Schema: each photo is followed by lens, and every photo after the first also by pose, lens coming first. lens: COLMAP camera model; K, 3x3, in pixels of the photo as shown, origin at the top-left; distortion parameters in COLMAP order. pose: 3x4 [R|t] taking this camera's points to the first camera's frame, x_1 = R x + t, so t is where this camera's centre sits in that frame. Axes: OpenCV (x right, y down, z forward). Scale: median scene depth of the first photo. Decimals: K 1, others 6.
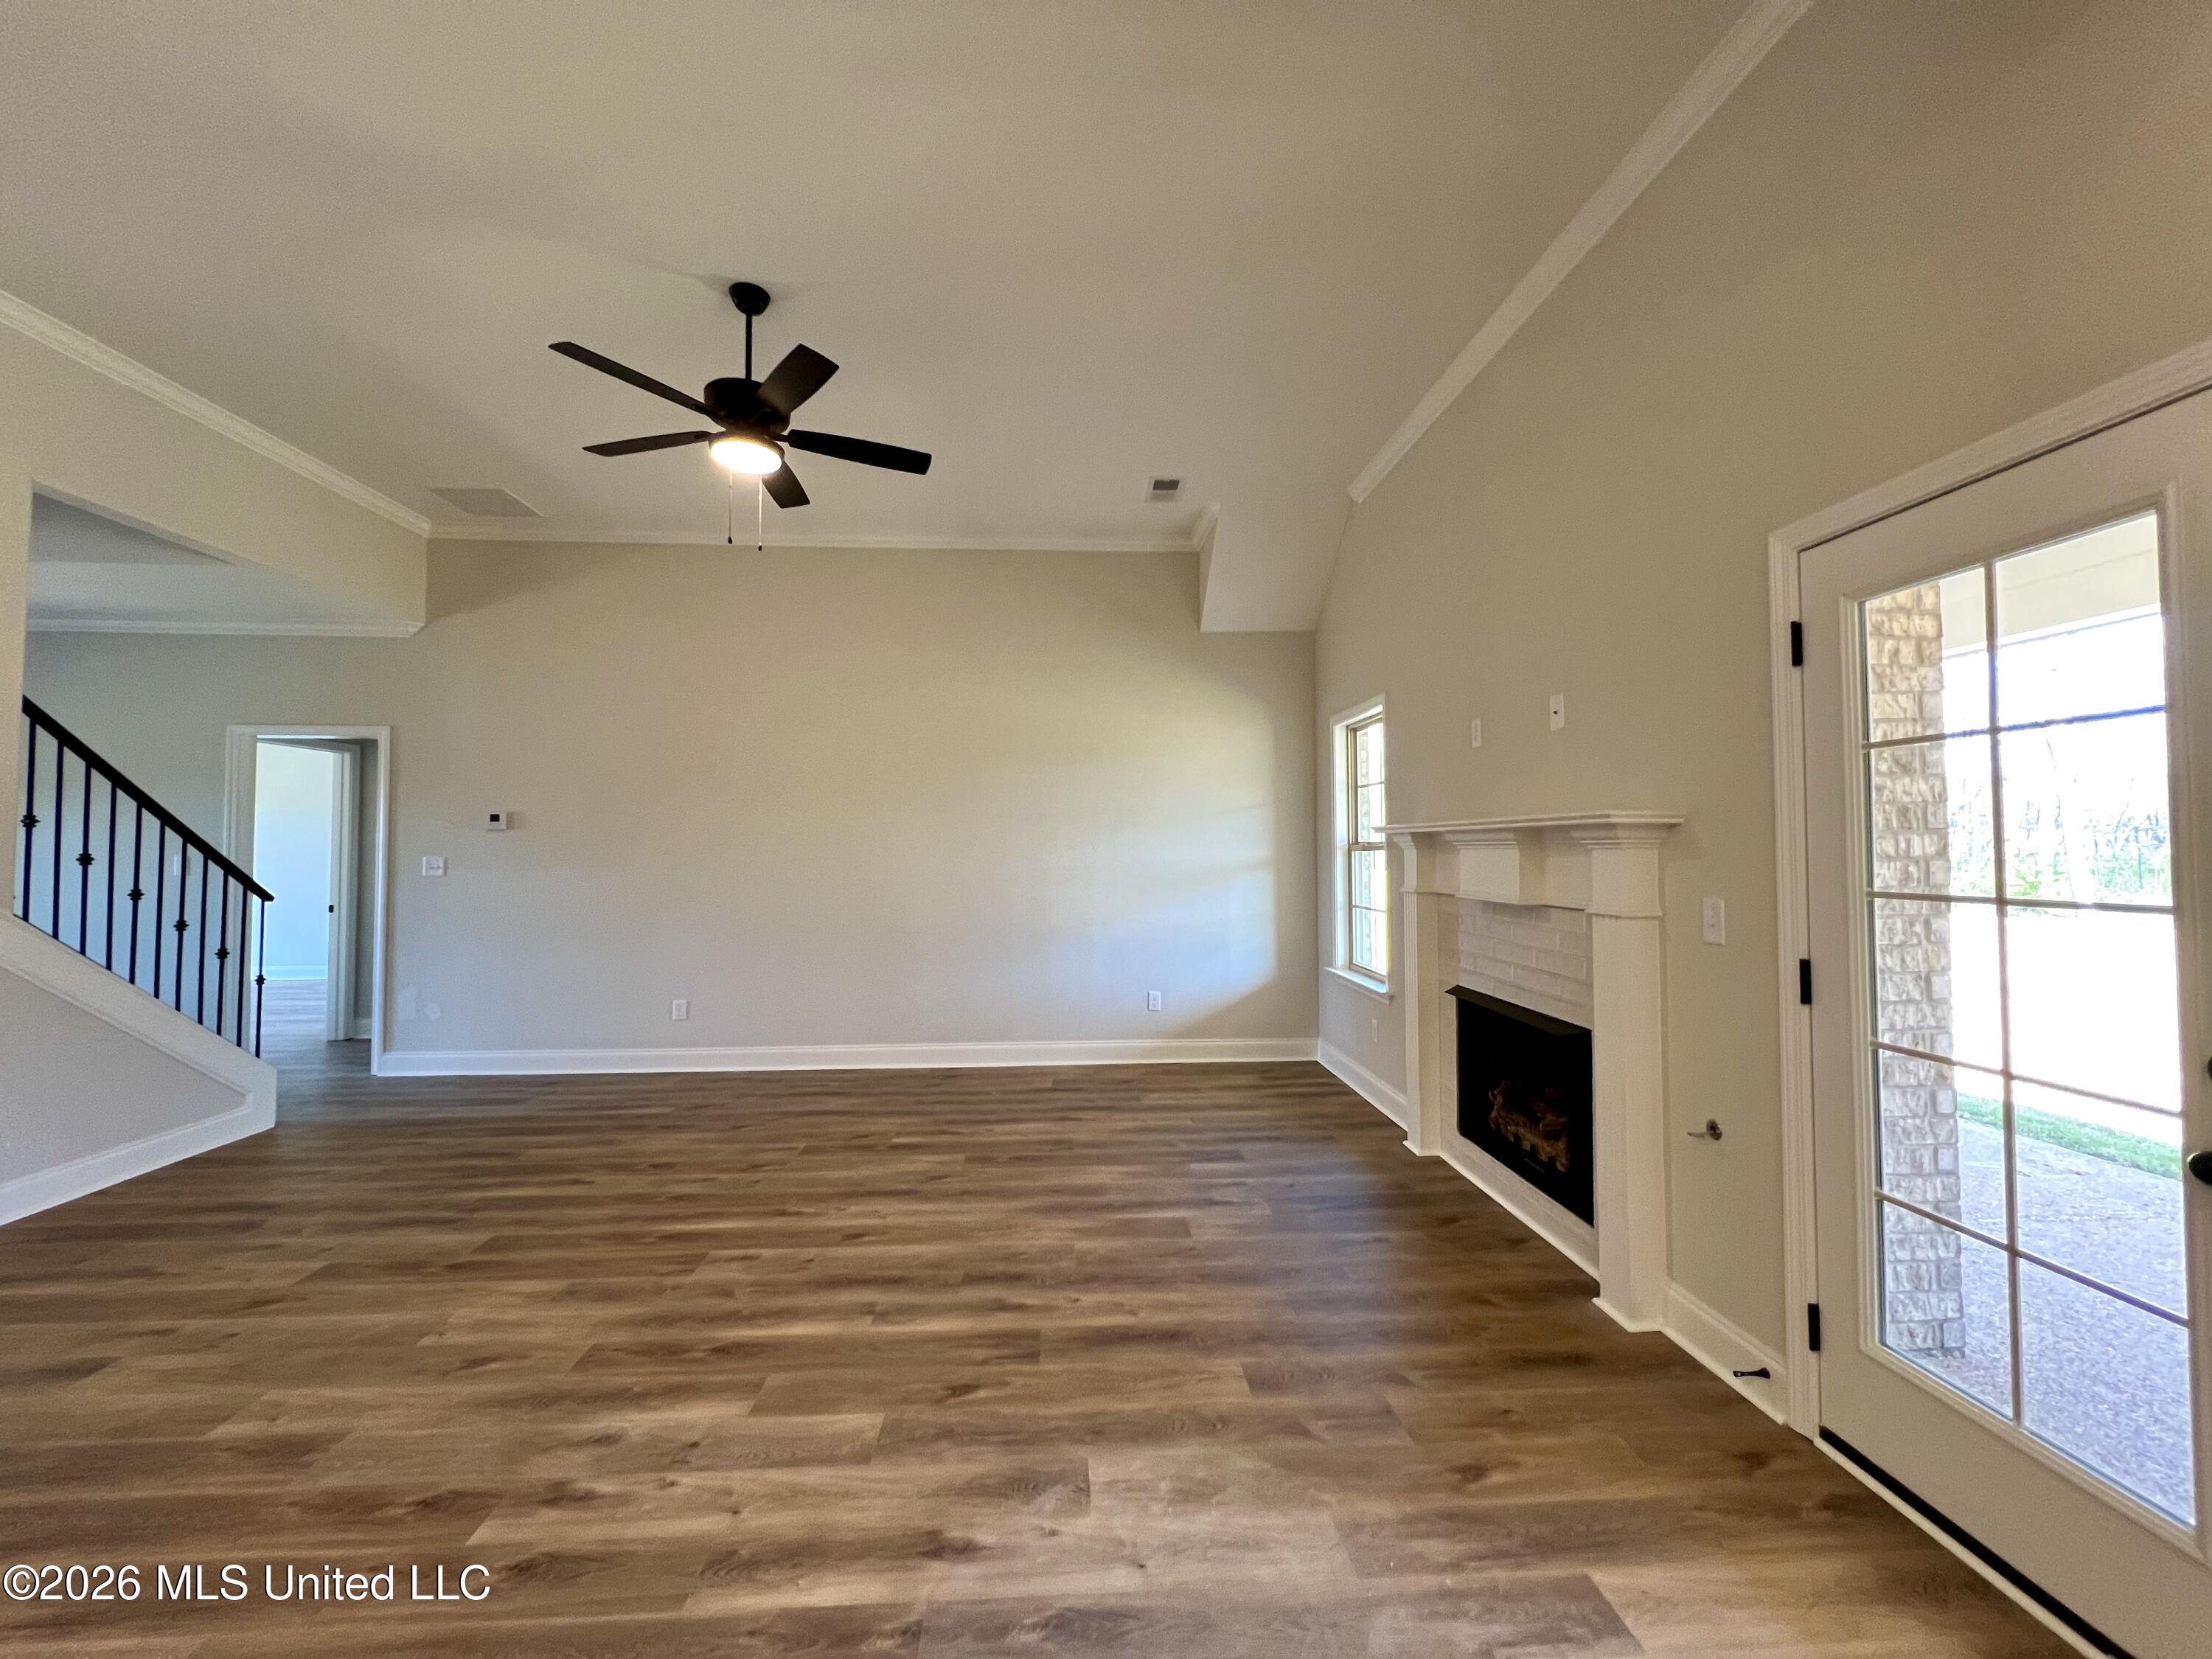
lens RADIAL K [[887.5, 0, 1099.3], [0, 887.5, 822.3], [0, 0, 1]] dist [-0.003028, 0.000878]
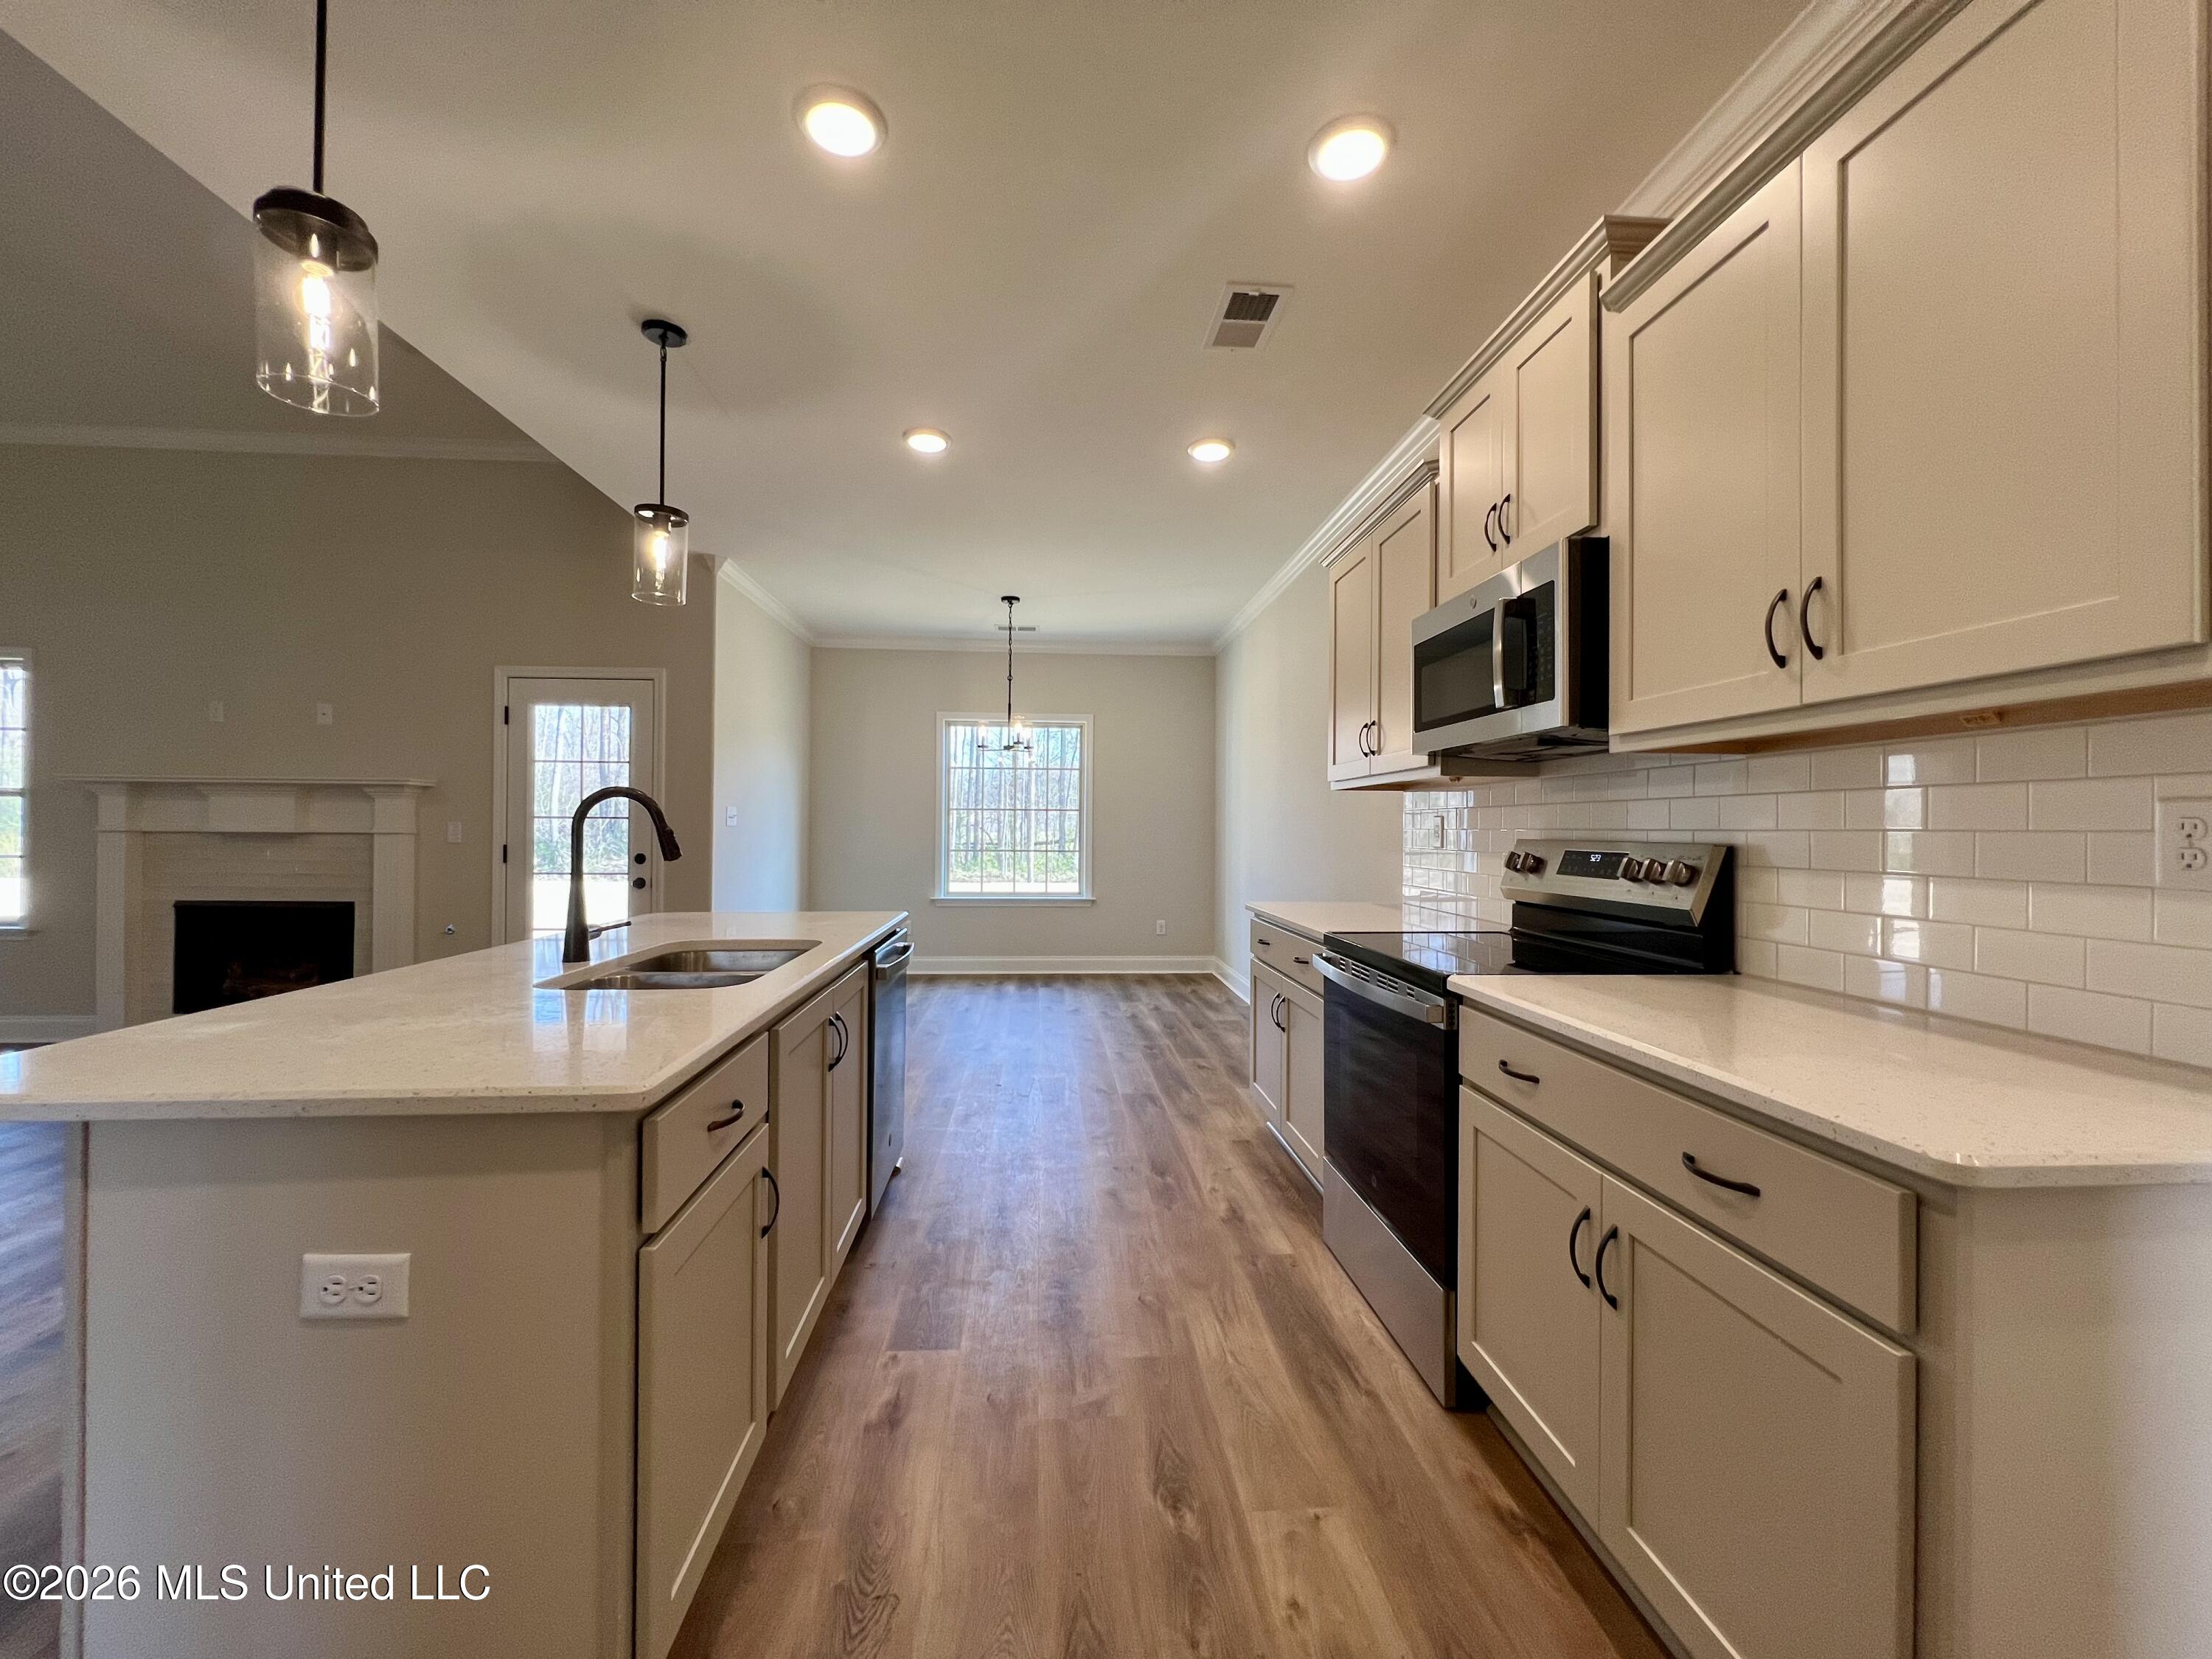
lens RADIAL K [[887.5, 0, 1099.3], [0, 887.5, 822.3], [0, 0, 1]] dist [-0.003028, 0.000878]
pose [[-0.012823, 0.008520, 0.999881, -1.168347], [-0.038195, 0.999230, -0.009004, 0.036331], [-0.999188, -0.038306, -0.012488, -0.426481]]
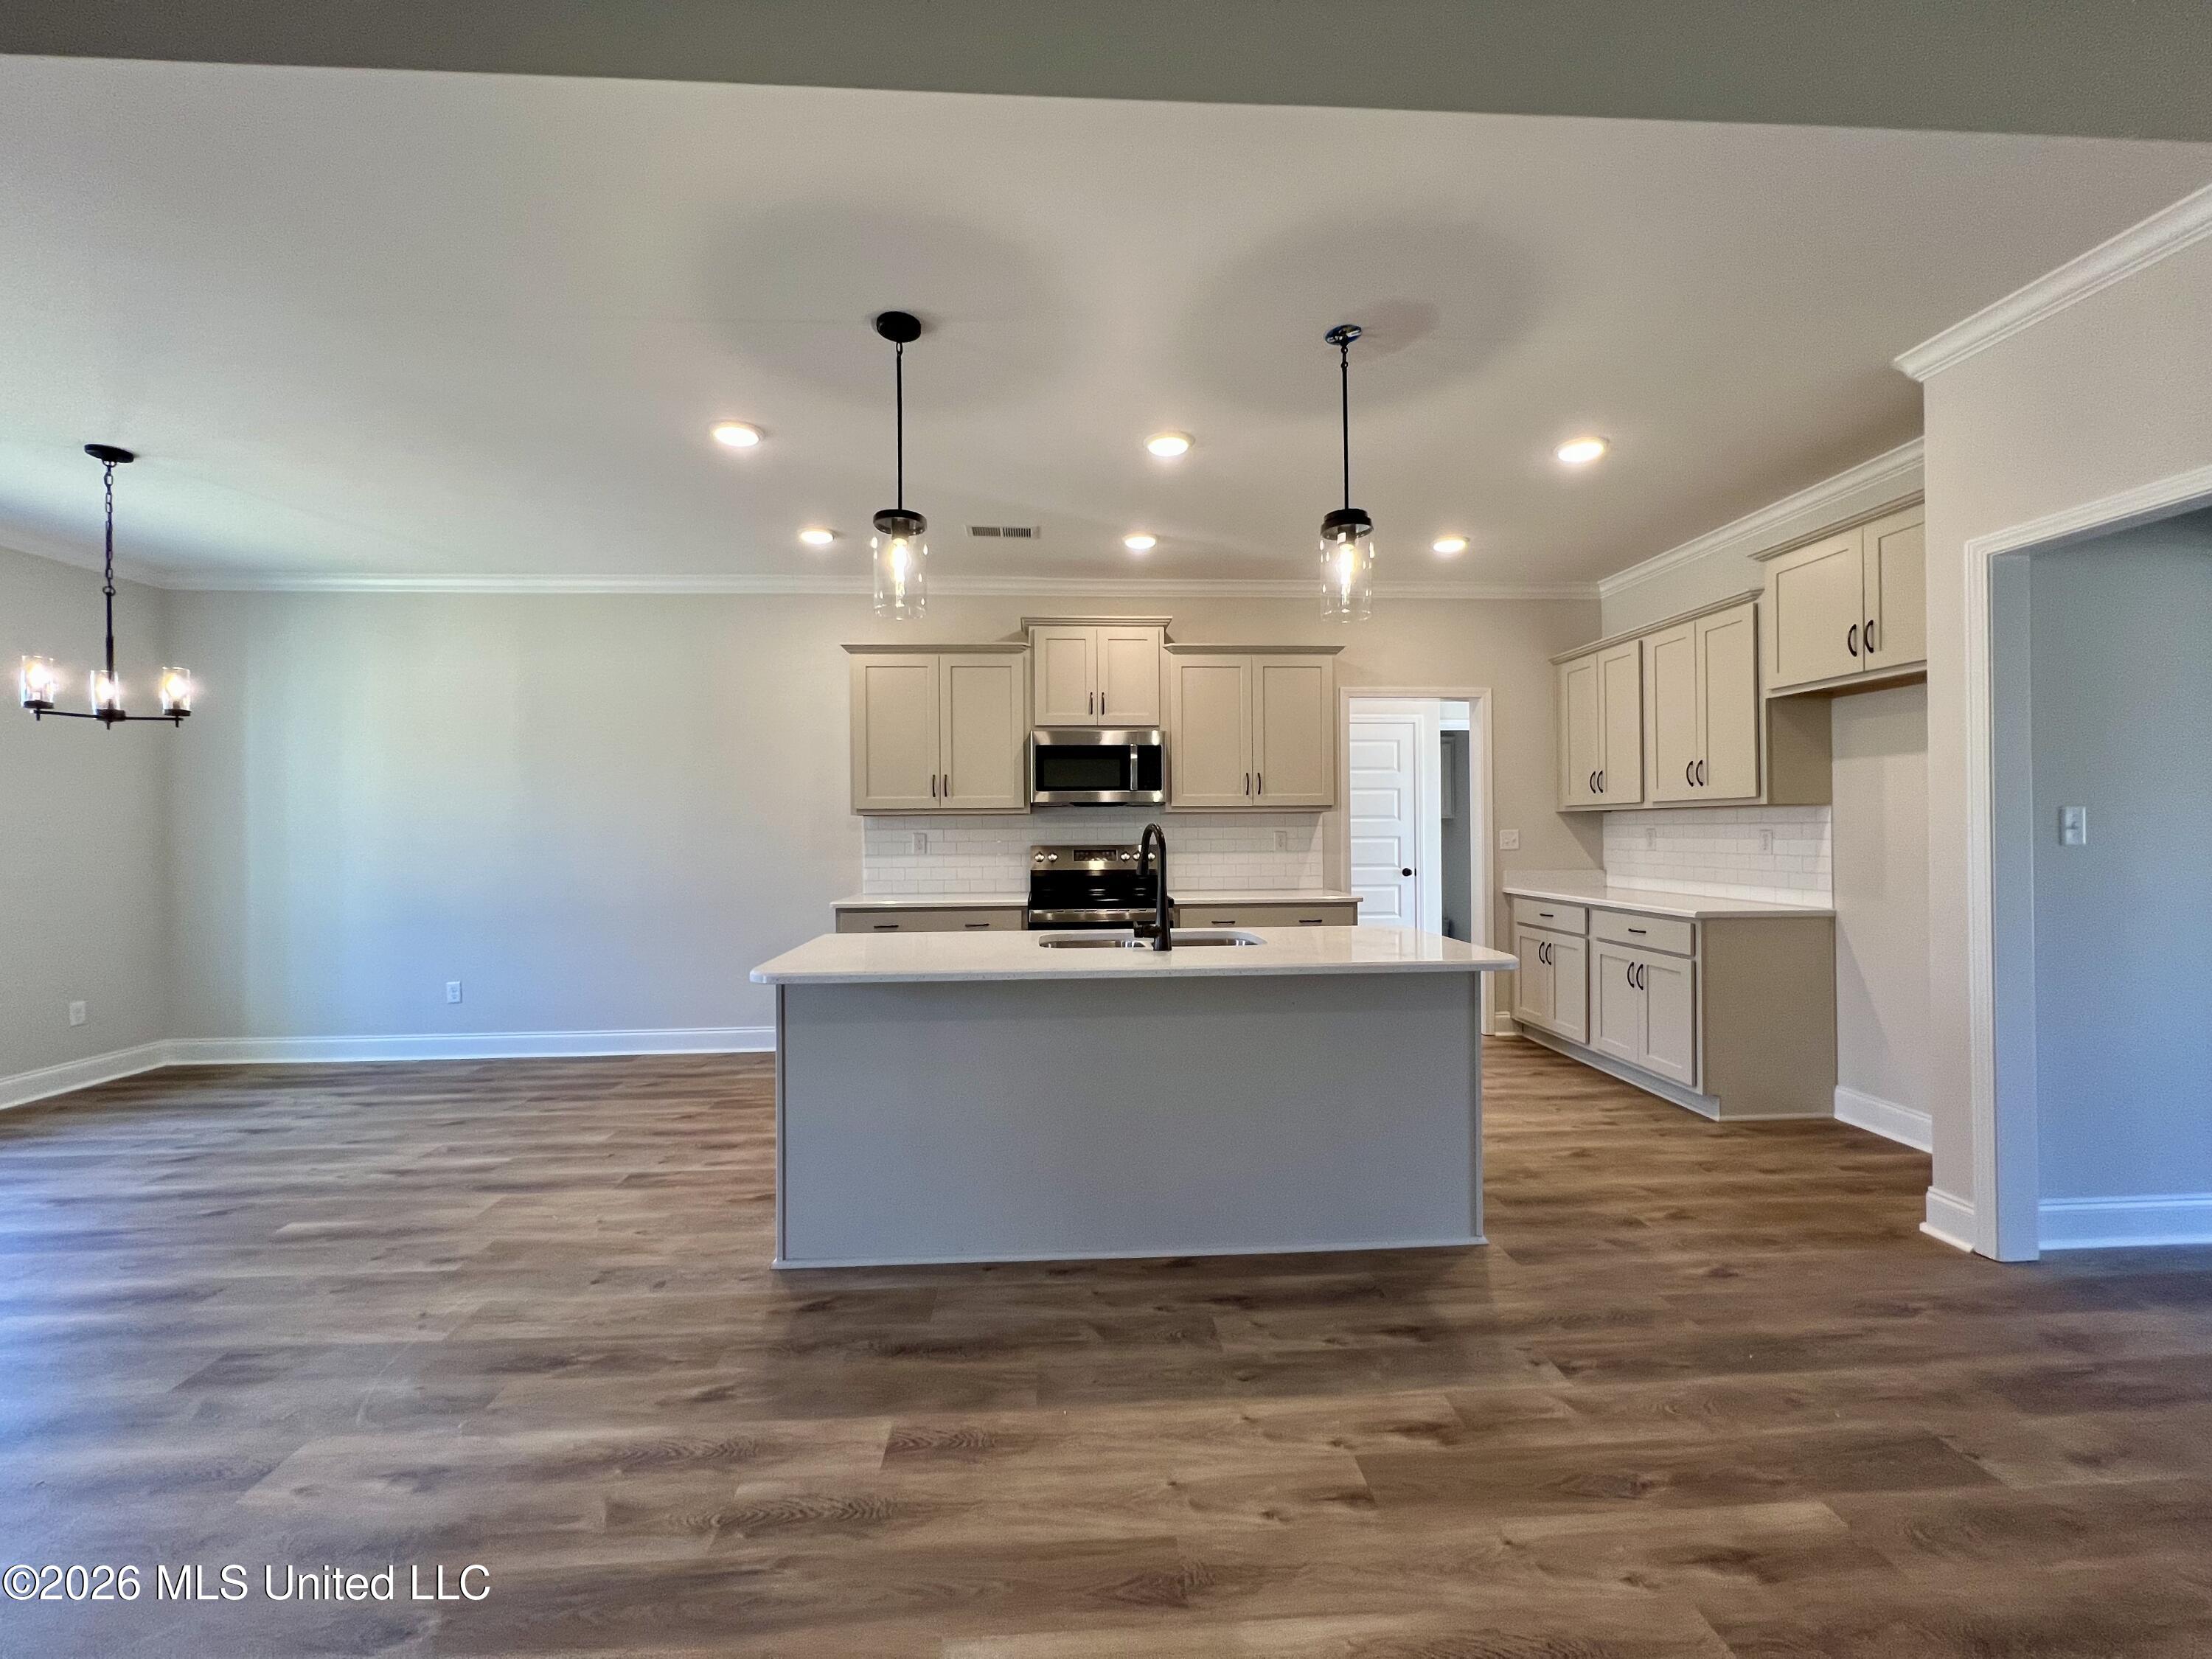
lens RADIAL K [[887.5, 0, 1099.3], [0, 887.5, 822.3], [0, 0, 1]] dist [-0.003028, 0.000878]
pose [[-0.999953, 0.009552, 0.001532, -0.418810], [0.009484, 0.999173, -0.039542, 0.053197], [-0.001908, -0.039526, -0.999217, 0.903124]]
